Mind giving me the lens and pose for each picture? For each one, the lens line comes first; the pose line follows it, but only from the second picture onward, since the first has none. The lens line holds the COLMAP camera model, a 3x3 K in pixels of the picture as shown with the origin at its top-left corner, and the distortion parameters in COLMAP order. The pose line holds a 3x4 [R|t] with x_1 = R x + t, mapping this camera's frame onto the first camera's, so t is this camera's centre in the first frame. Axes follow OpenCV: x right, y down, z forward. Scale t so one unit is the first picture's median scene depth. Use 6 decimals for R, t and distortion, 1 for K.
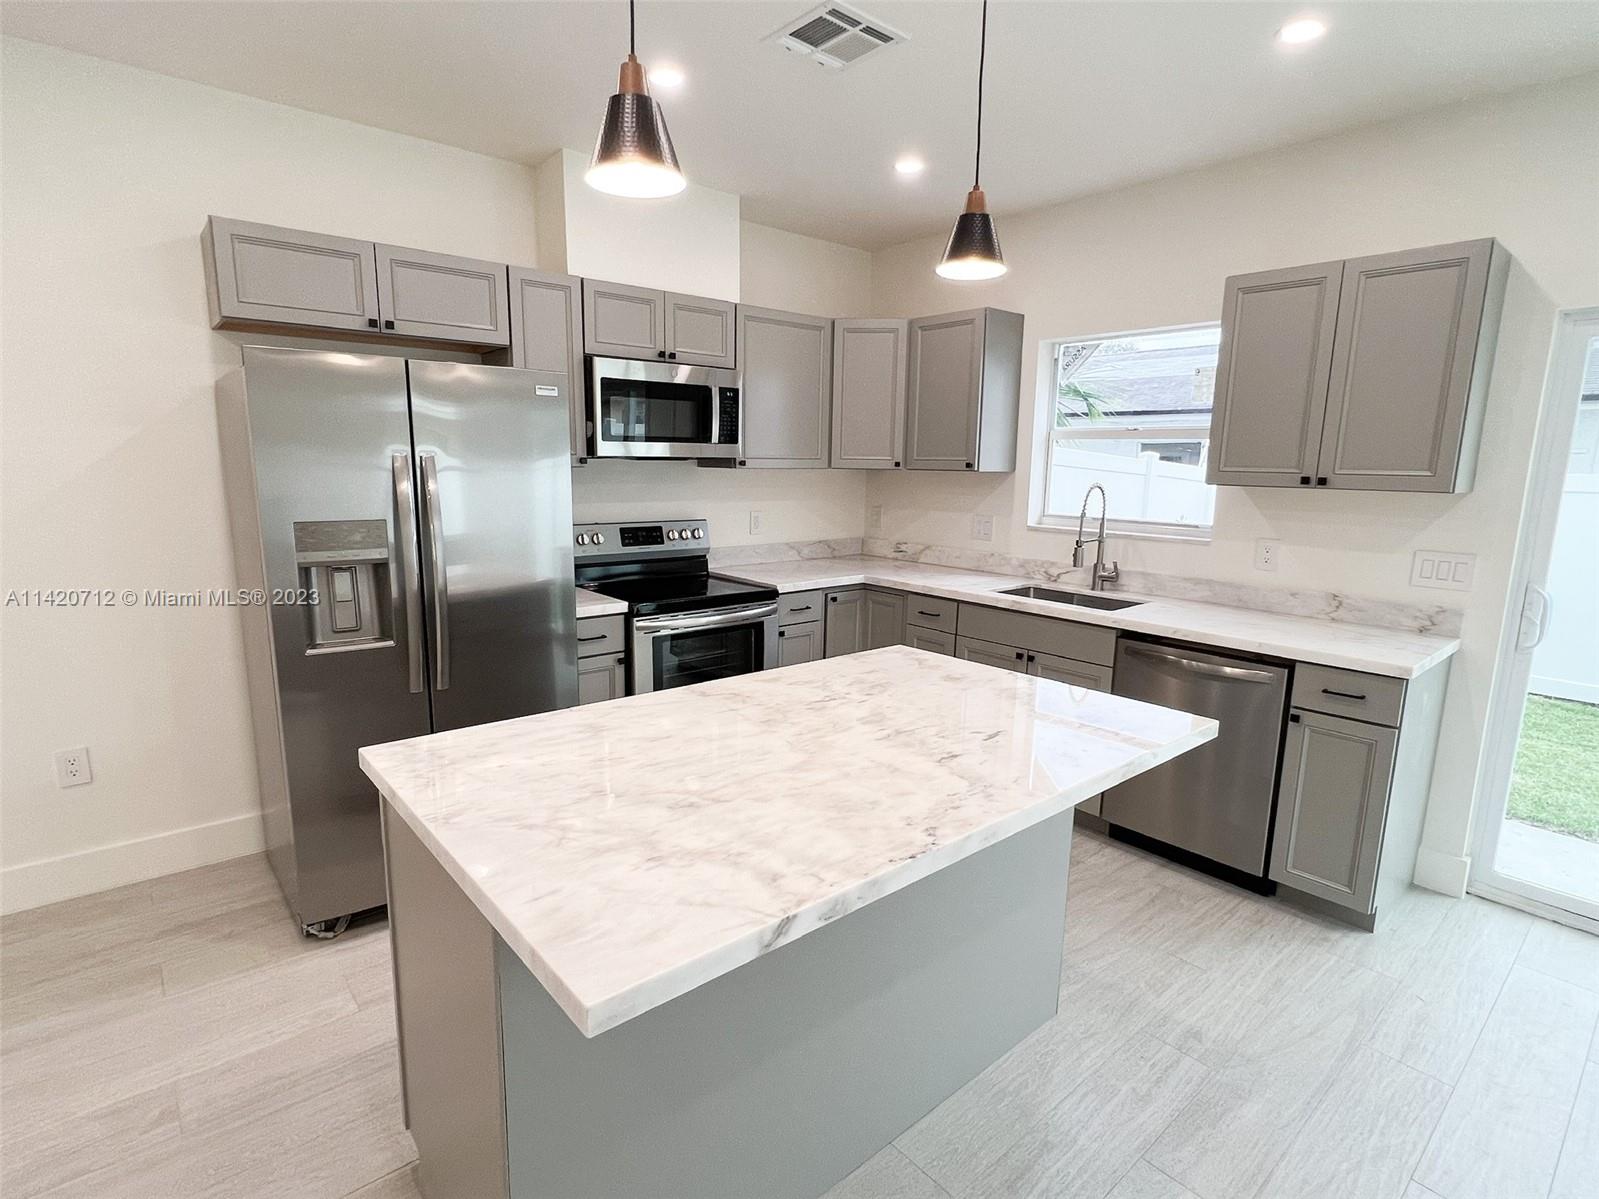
lens RADIAL K [[807.0, 0, 796.1], [0, 807.0, 602.5], [0, 0, 1]] dist [-0.003409, -0.000807]
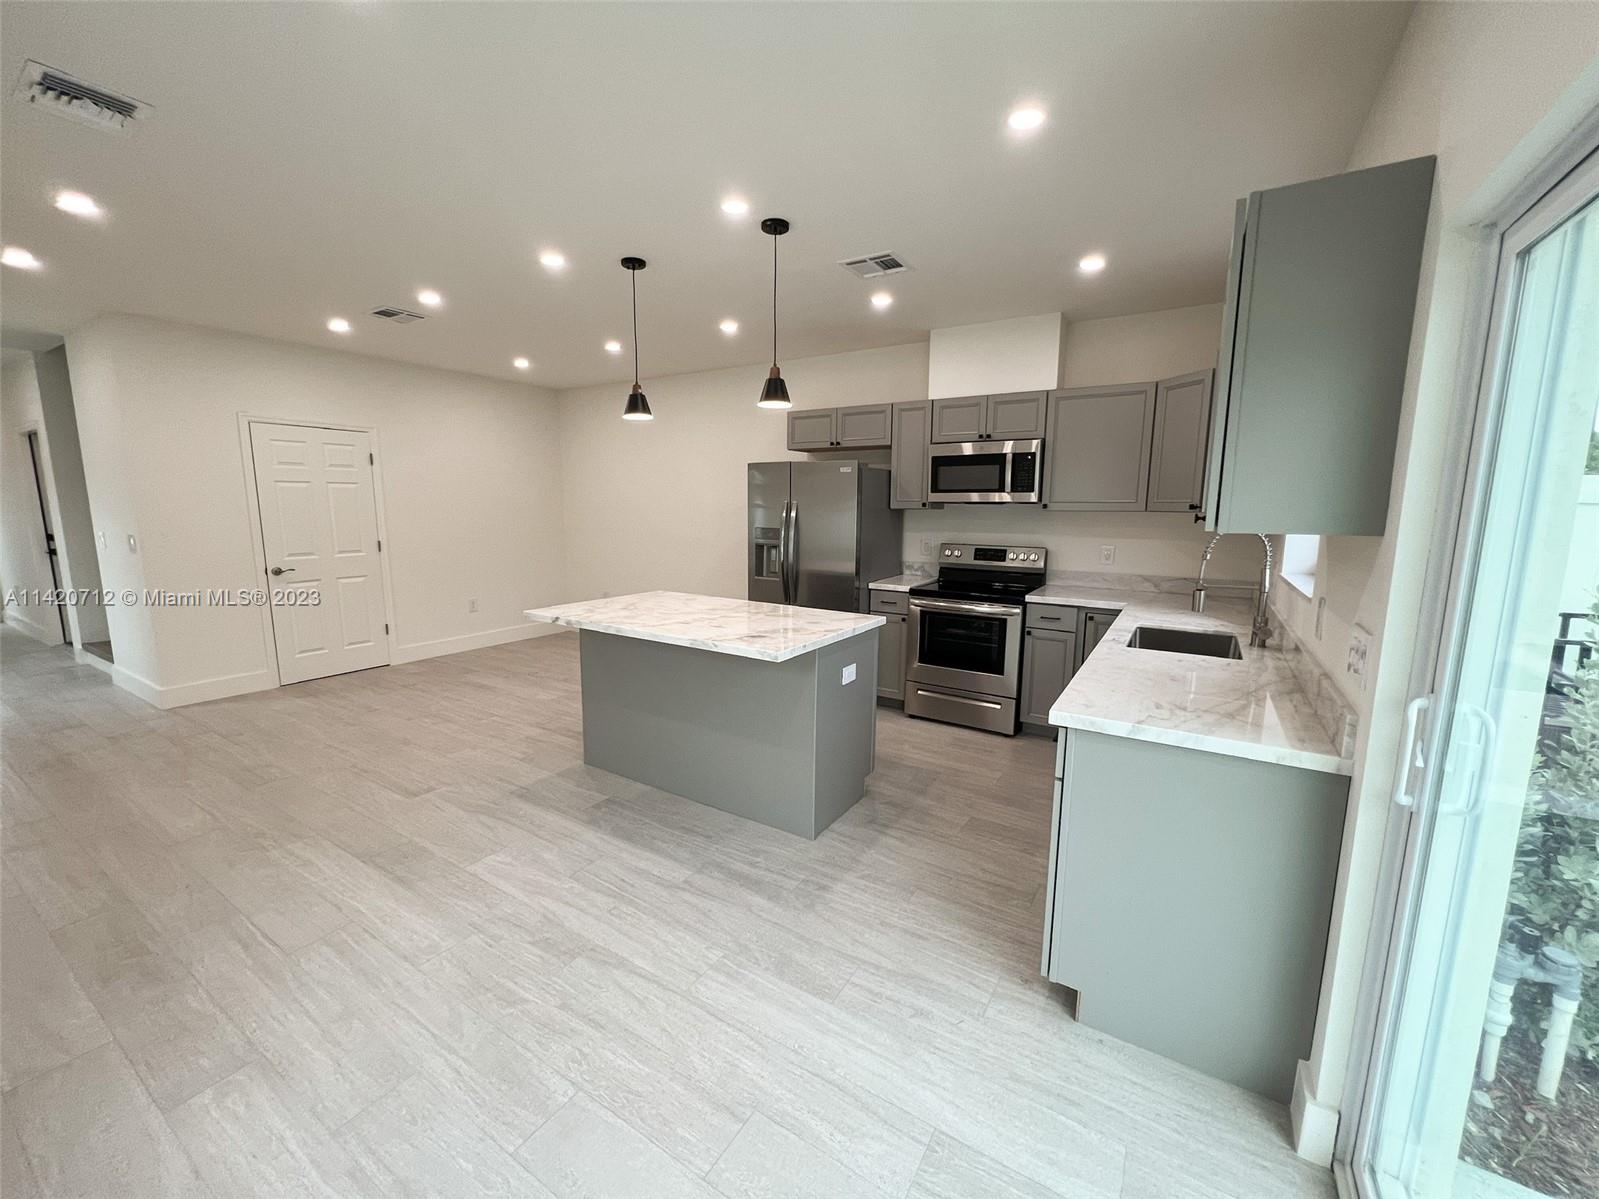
lens RADIAL K [[639.0, 0, 796.5], [0, 639.0, 602.8], [0, 0, 1]] dist [0.002233, 0.000669]
pose [[0.300967, 0.138115, -0.943580, 0.932851], [-0.167379, 0.981747, 0.090314, -0.045338], [0.938831, 0.130754, 0.318591, 0.316974]]
